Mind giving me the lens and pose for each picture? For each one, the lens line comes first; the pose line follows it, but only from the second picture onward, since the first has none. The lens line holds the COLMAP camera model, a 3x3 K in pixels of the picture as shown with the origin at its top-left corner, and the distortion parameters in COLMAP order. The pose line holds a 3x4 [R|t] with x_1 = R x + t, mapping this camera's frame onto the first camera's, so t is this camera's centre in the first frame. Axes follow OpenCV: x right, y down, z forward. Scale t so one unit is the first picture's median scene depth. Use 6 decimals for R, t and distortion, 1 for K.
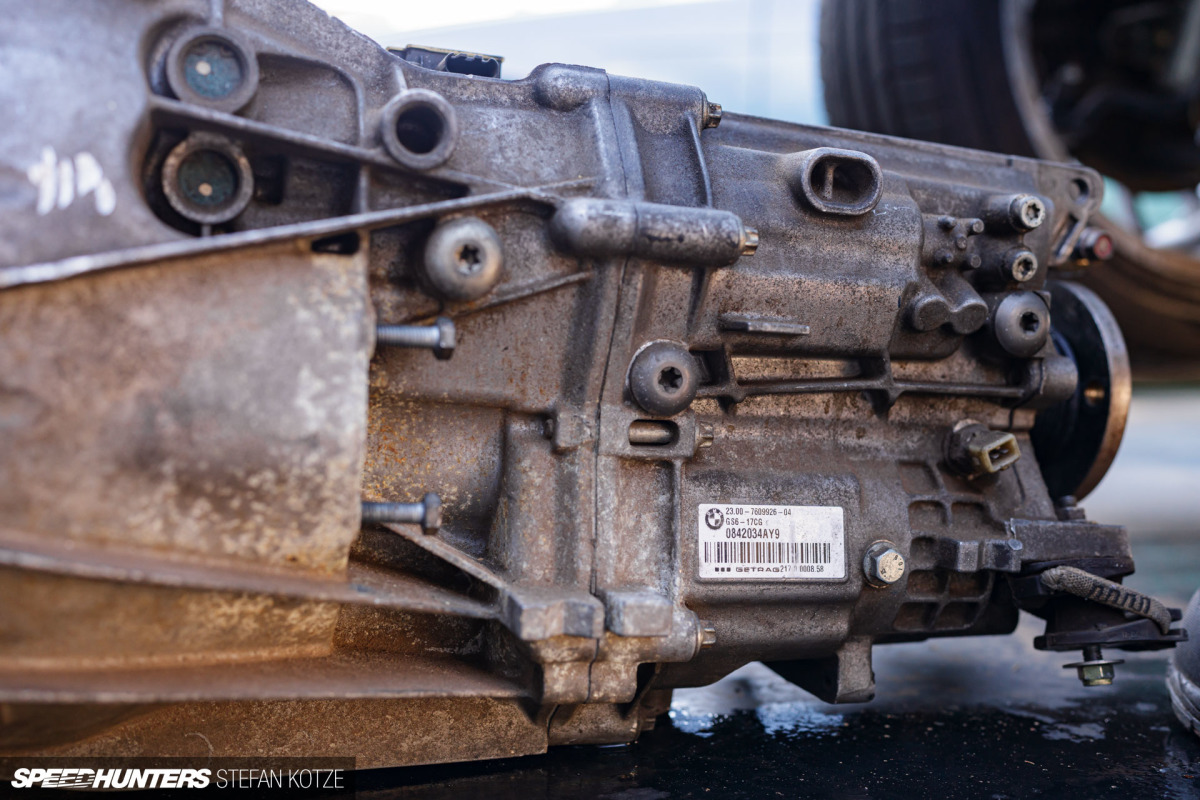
lens RADIAL K [[1260.0, 0, 600.0], [0, 1260.0, 400.0], [0, 0, 1]] dist [-0.009380, -0.000688]
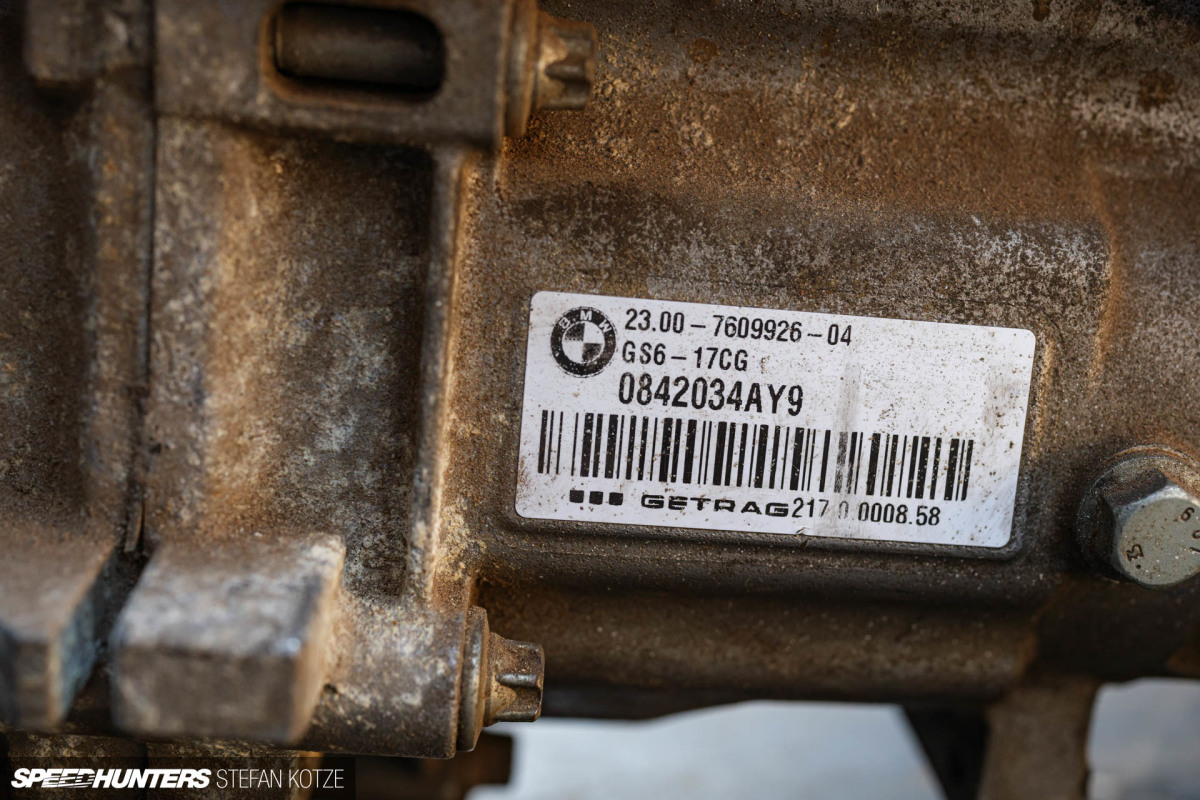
lens RADIAL K [[1312.2, 0, 654.2], [0, 1312.2, 383.2], [0, 0, 1]] dist [0.004969, -0.002633]
pose [[0.961915, 0.119311, -0.245937, 0.188518], [-0.046618, 0.958137, 0.282488, 0.010413], [0.269345, -0.260264, 0.927209, 0.689644]]
